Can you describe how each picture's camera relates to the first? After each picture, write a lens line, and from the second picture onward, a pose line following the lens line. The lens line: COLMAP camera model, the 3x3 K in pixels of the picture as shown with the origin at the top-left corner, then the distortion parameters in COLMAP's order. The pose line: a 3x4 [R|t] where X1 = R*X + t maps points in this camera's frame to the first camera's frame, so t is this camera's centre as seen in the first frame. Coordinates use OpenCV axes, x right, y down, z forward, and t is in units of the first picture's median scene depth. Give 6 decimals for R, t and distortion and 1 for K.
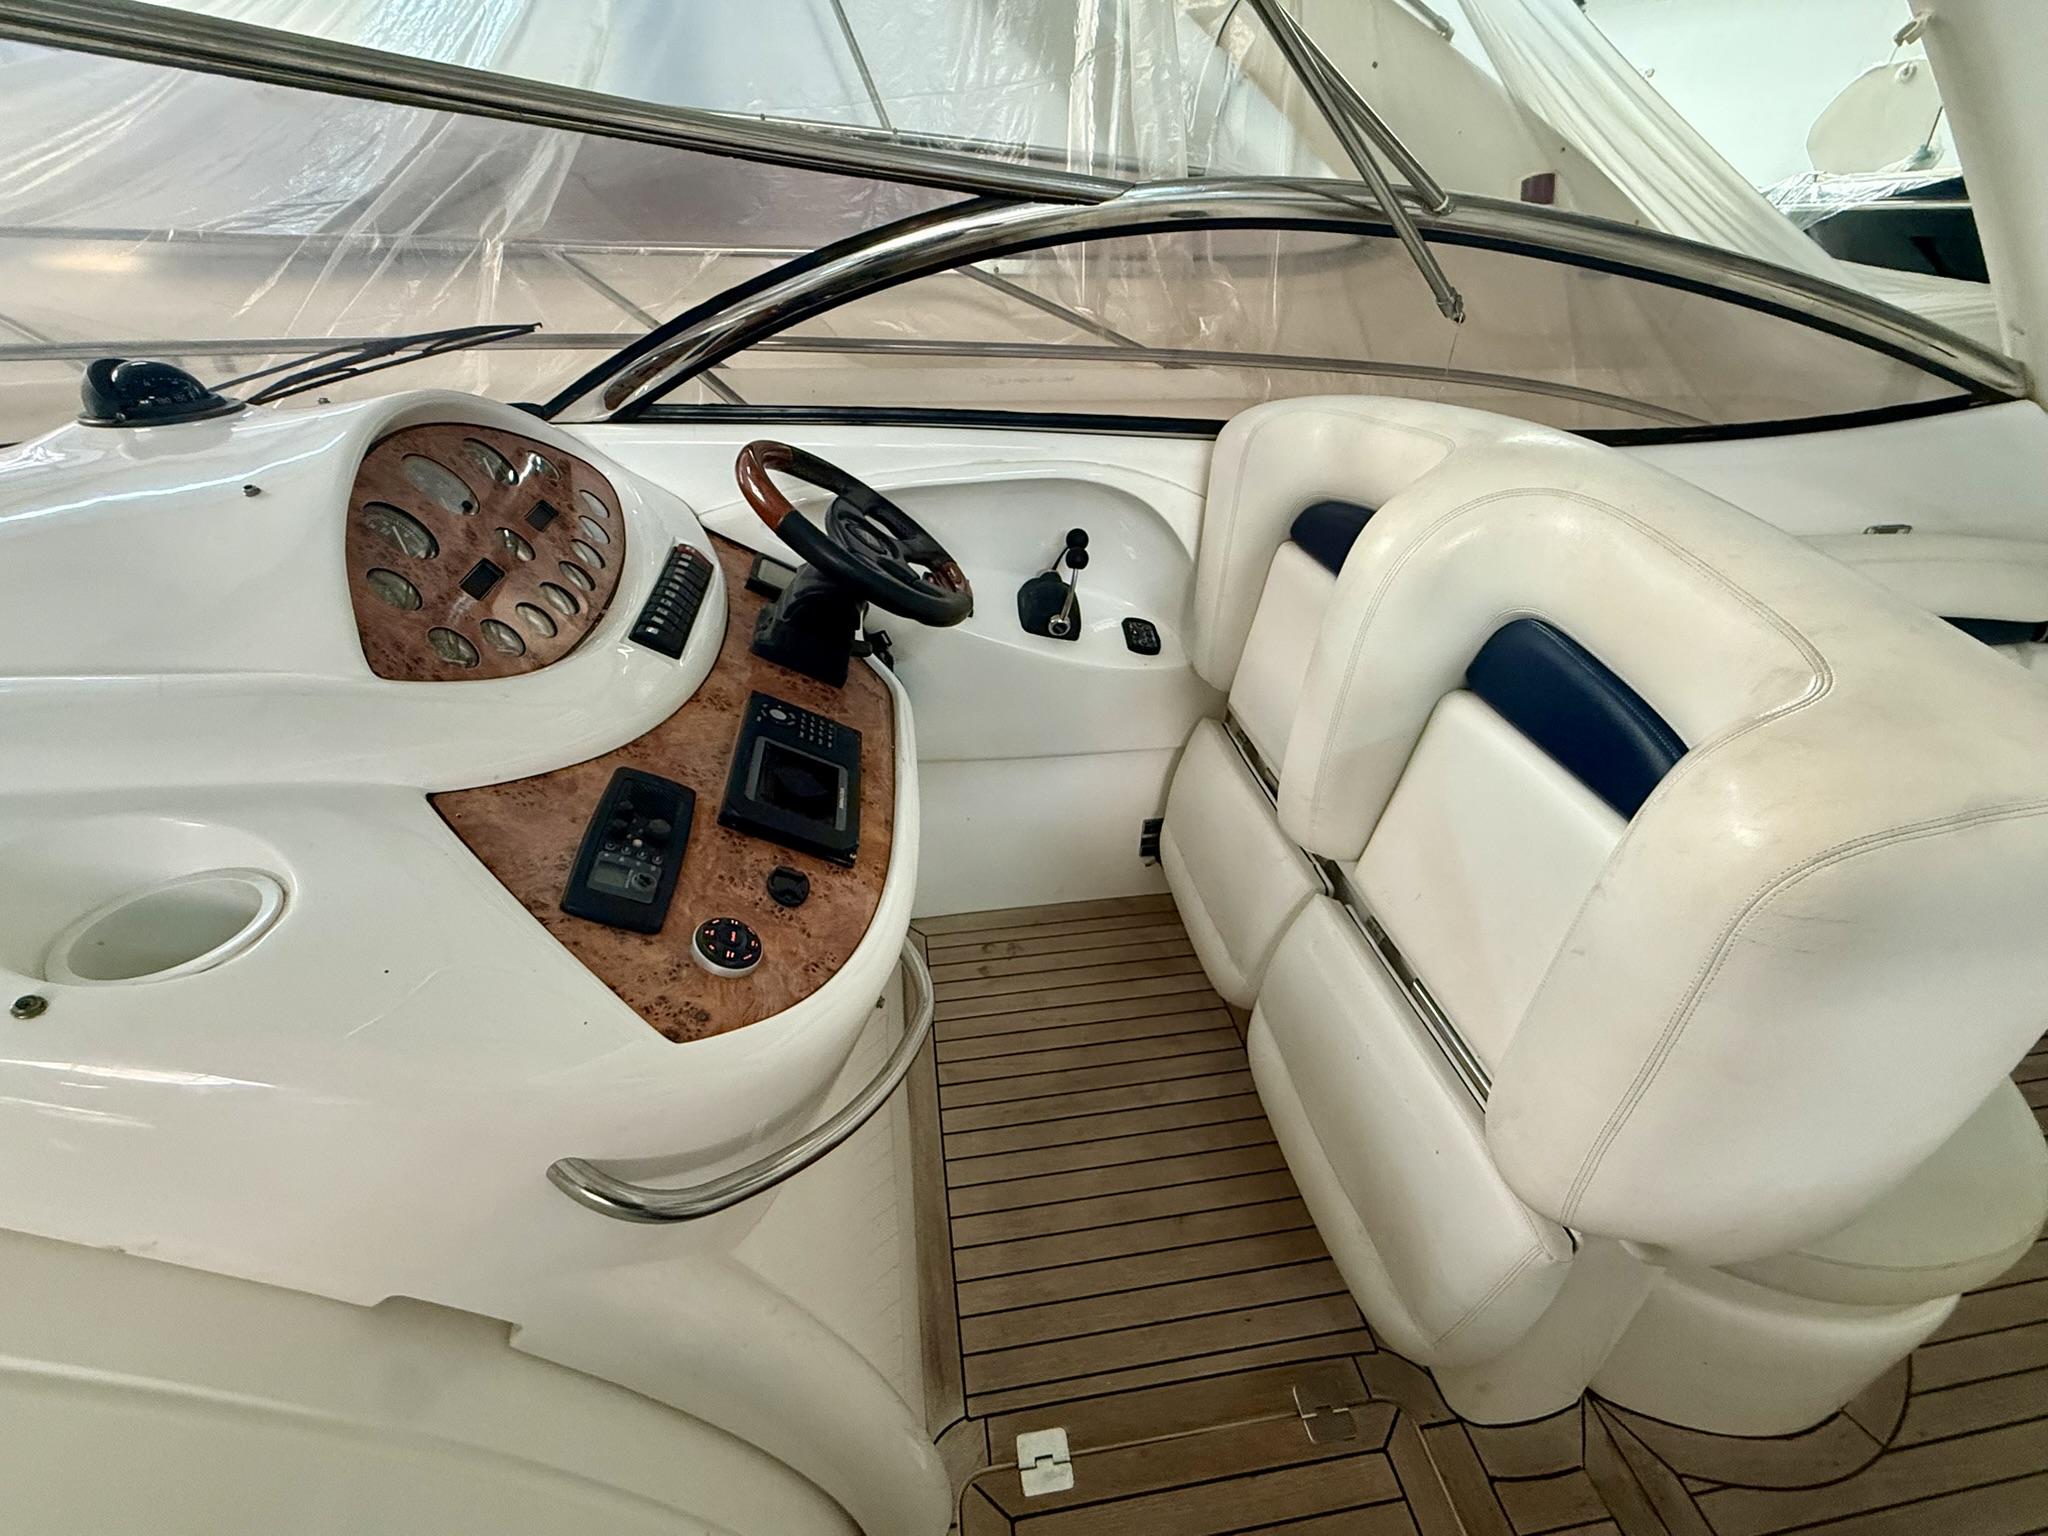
lens RADIAL K [[864.7, 0, 1024.0], [0, 864.7, 768.0], [0, 0, 1]] dist [-0.000532, -0.000101]
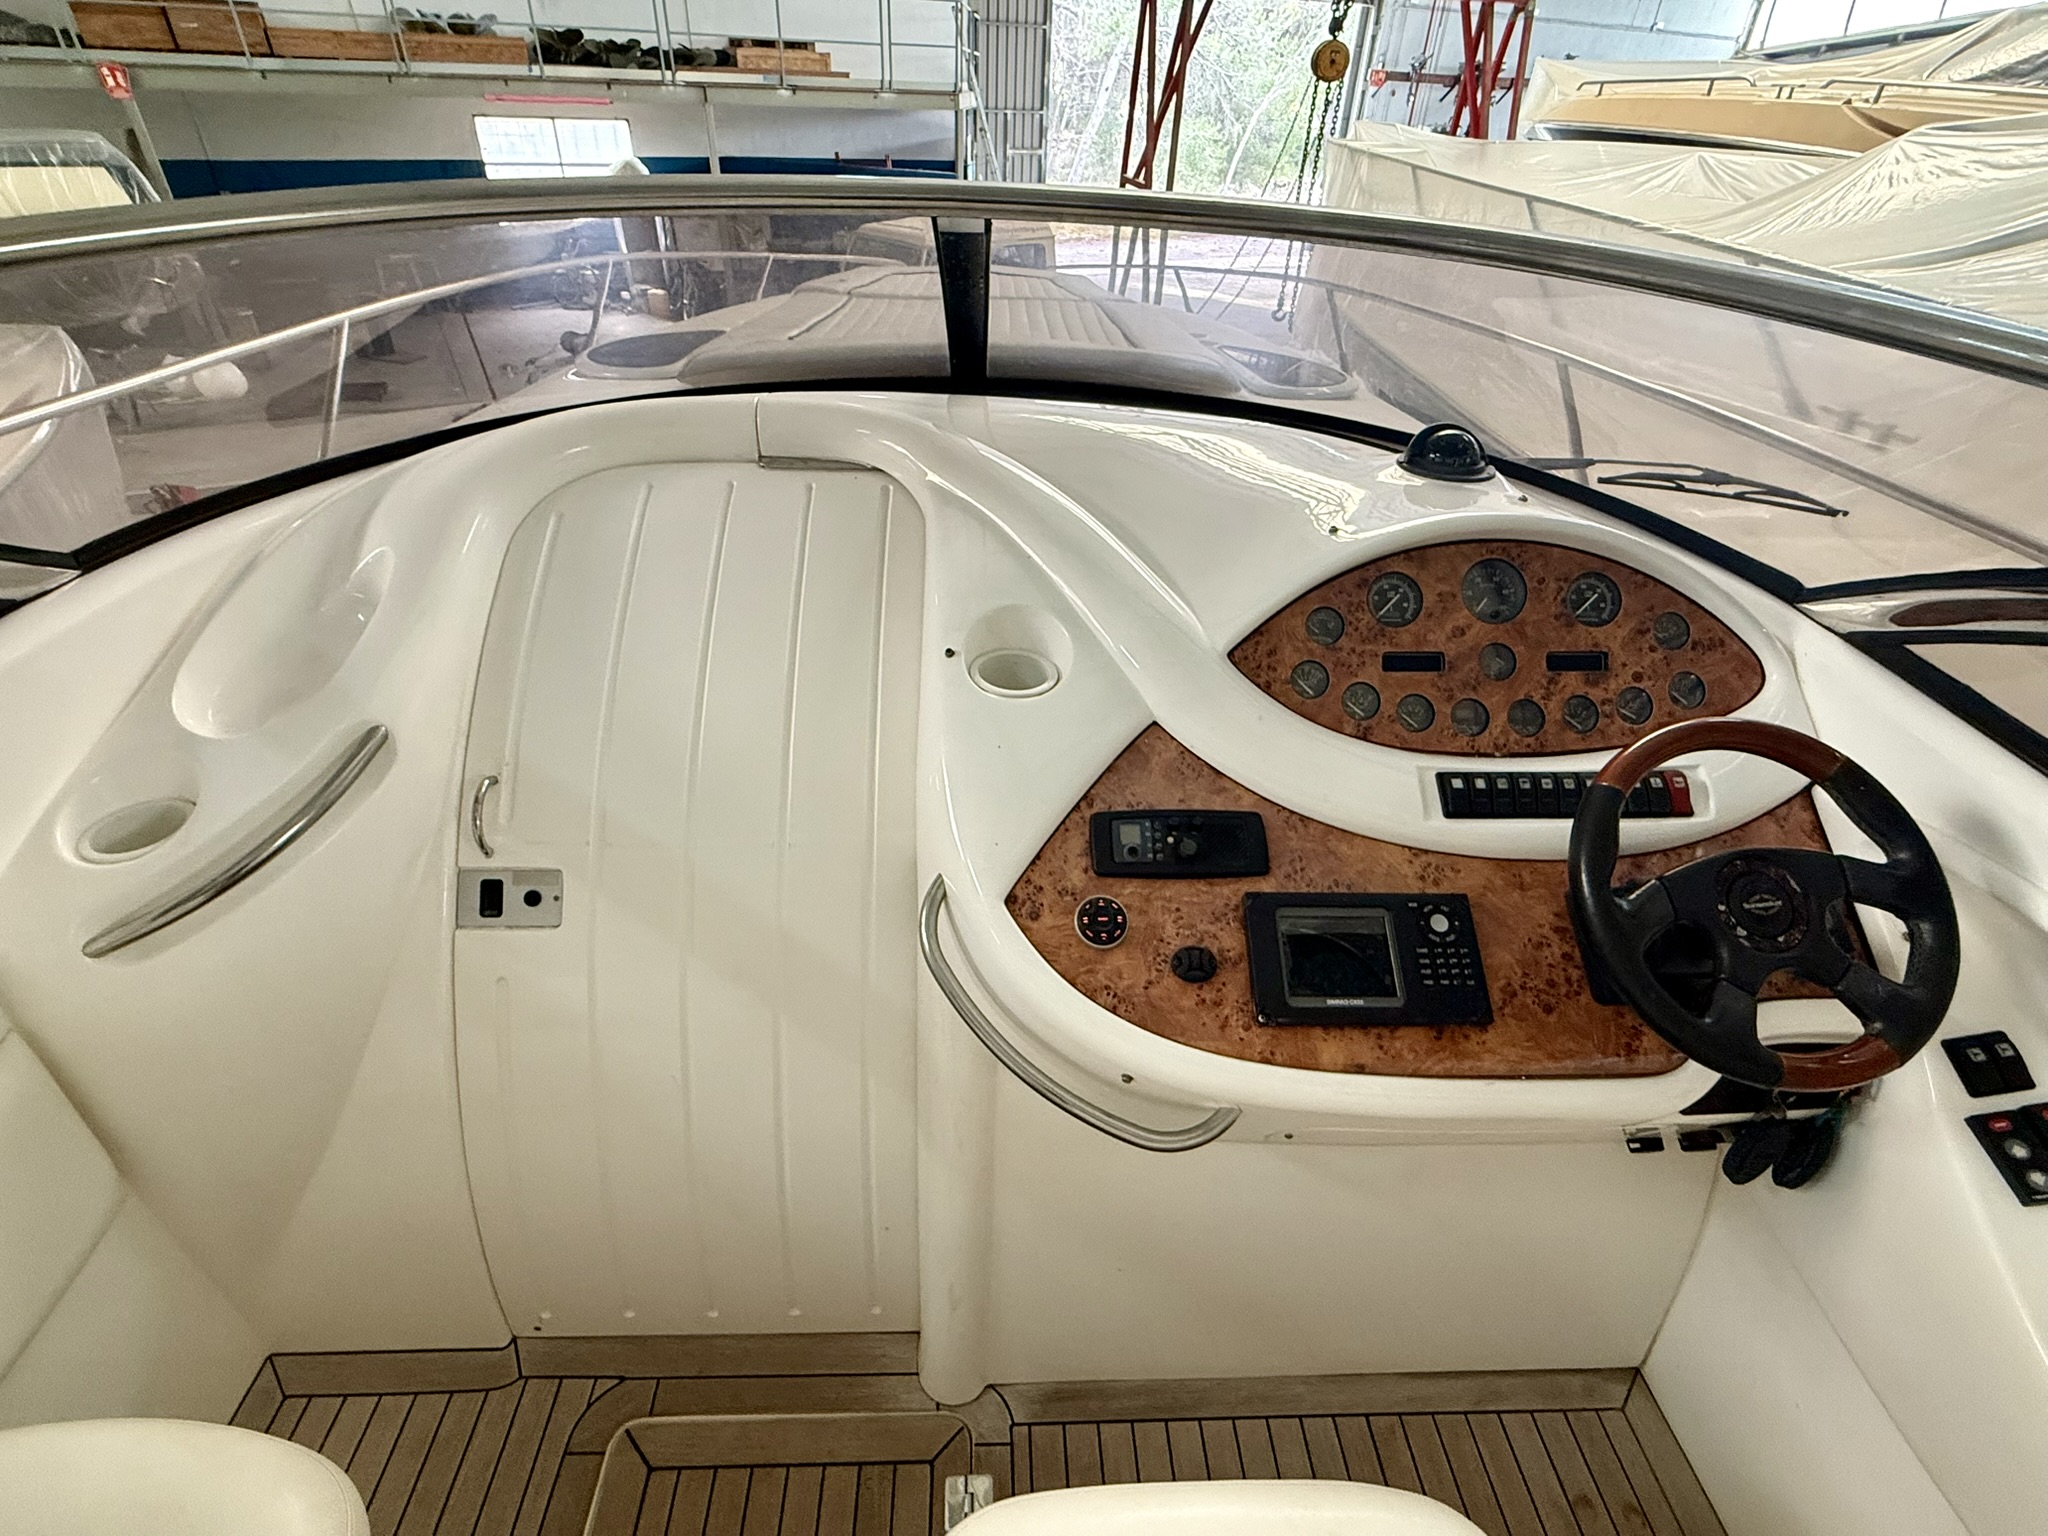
lens RADIAL K [[984.5, 0, 1016.4], [0, 984.5, 767.9], [0, 0, 1]] dist [-0.000214, 0.000456]
pose [[-0.112955, 0.552401, -0.825890, 0.689028], [-0.578958, 0.638930, 0.506534, -0.554558], [0.807495, 0.535371, 0.247646, 0.358151]]
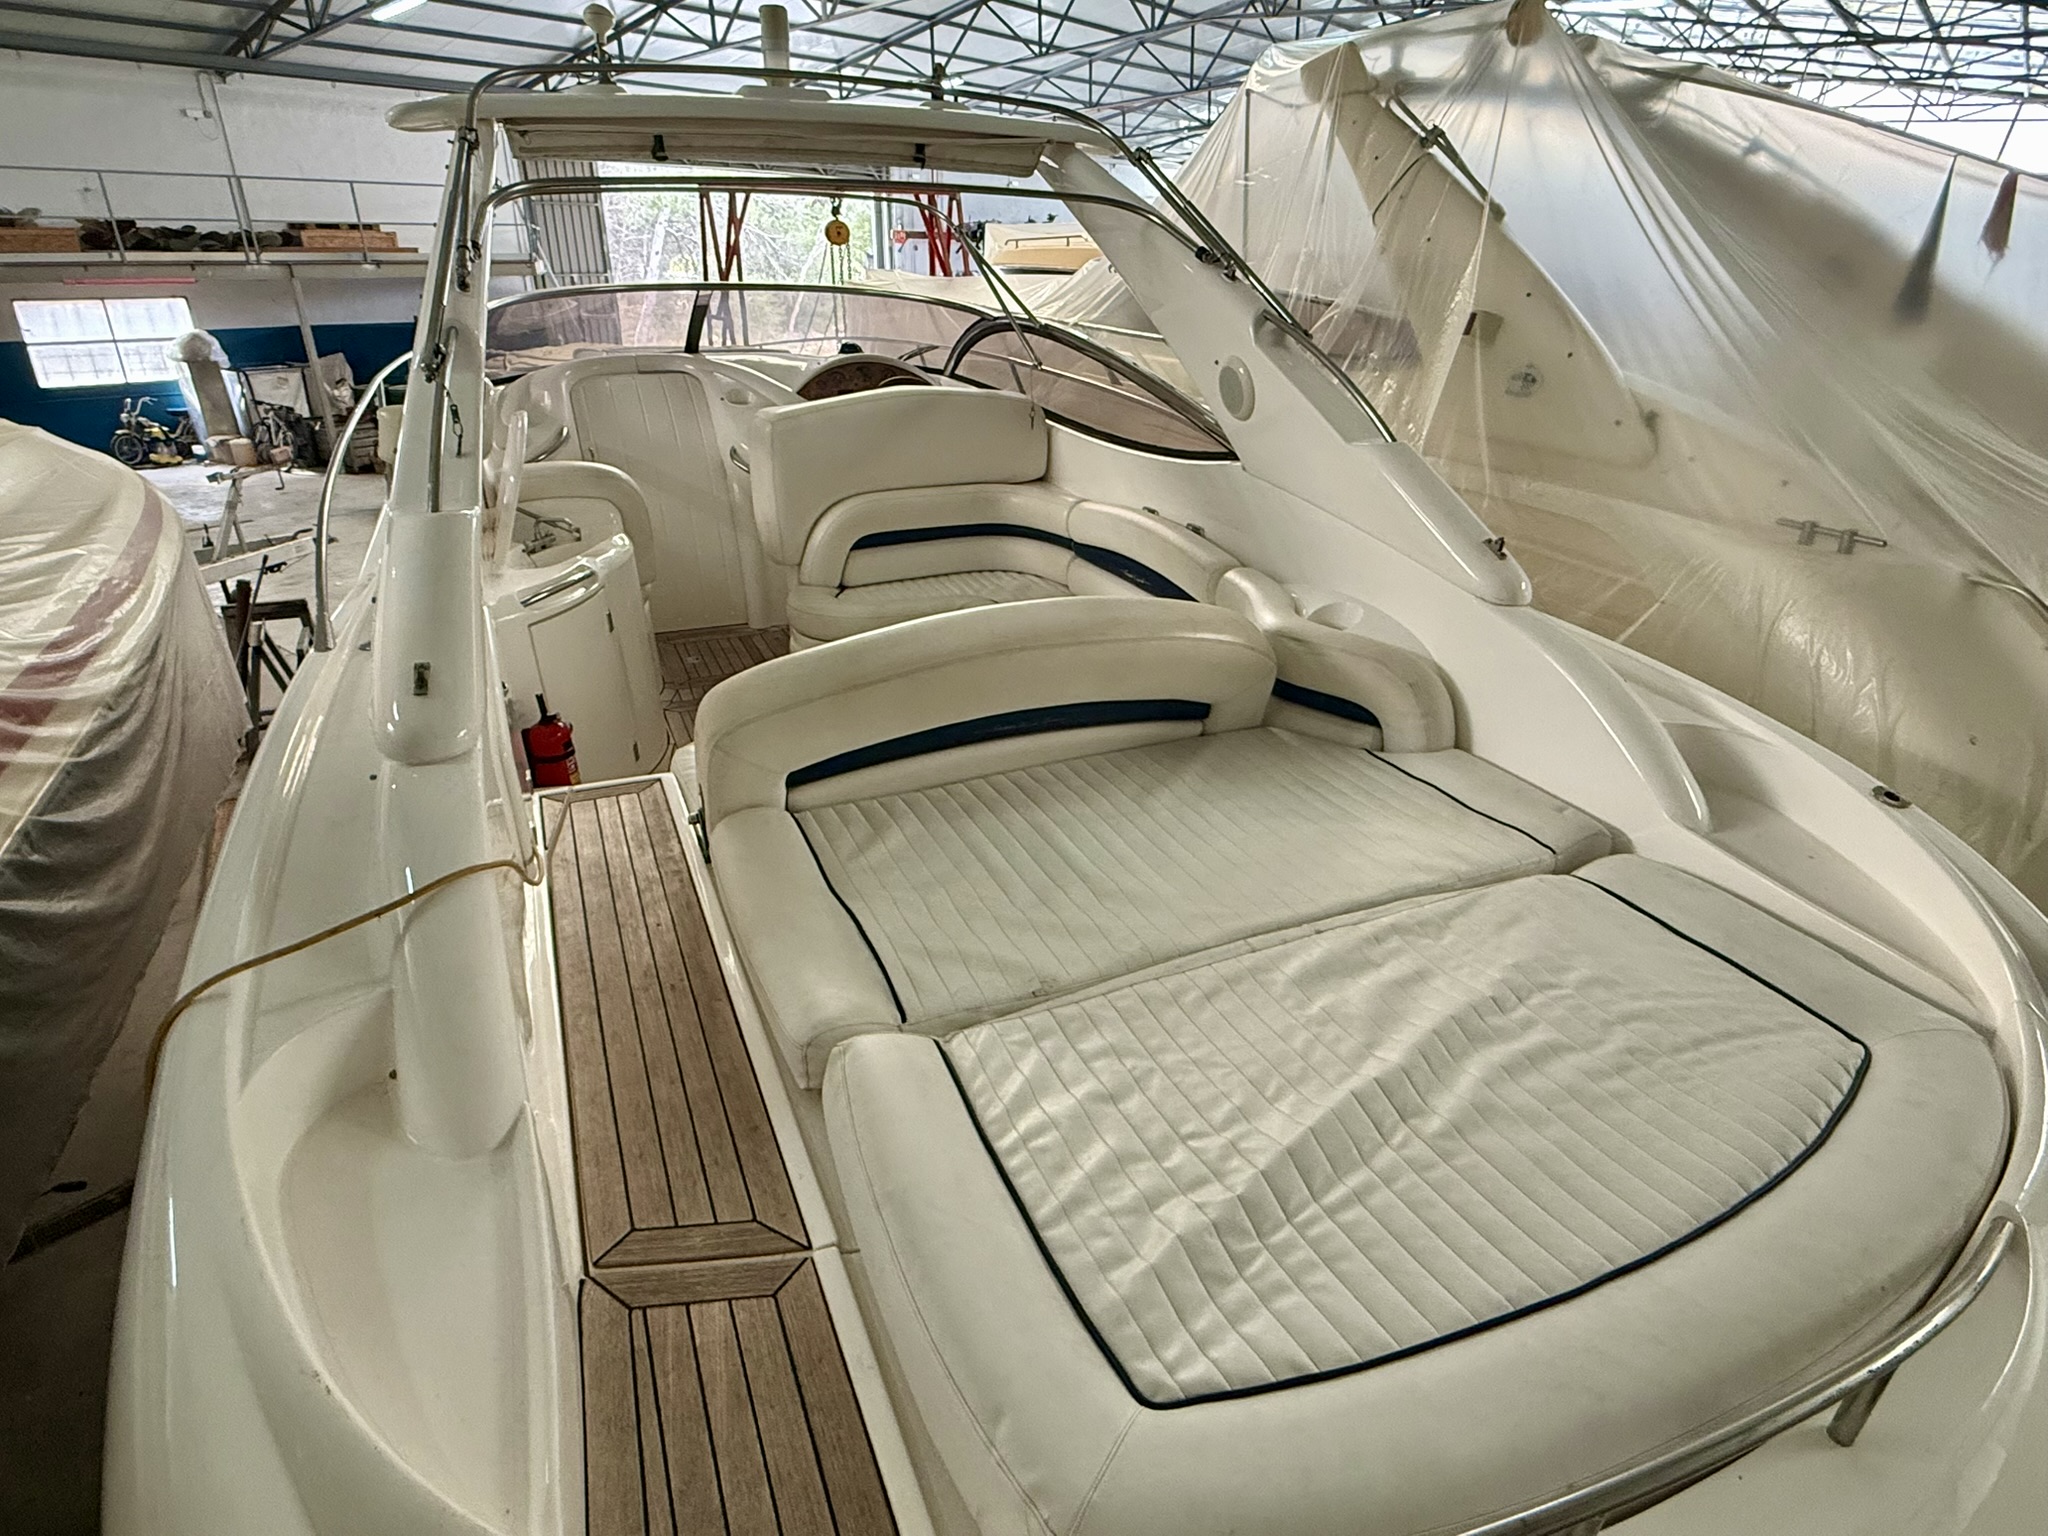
lens RADIAL K [[1123.6, 0, 1013.0], [0, 1123.6, 766.5], [0, 0, 1]] dist [-0.001259, 0.000392]
pose [[0.249371, 0.391843, -0.885592, 6.190739], [-0.536309, 0.817321, 0.210617, -0.367186], [0.806342, 0.422429, 0.413965, 0.130116]]
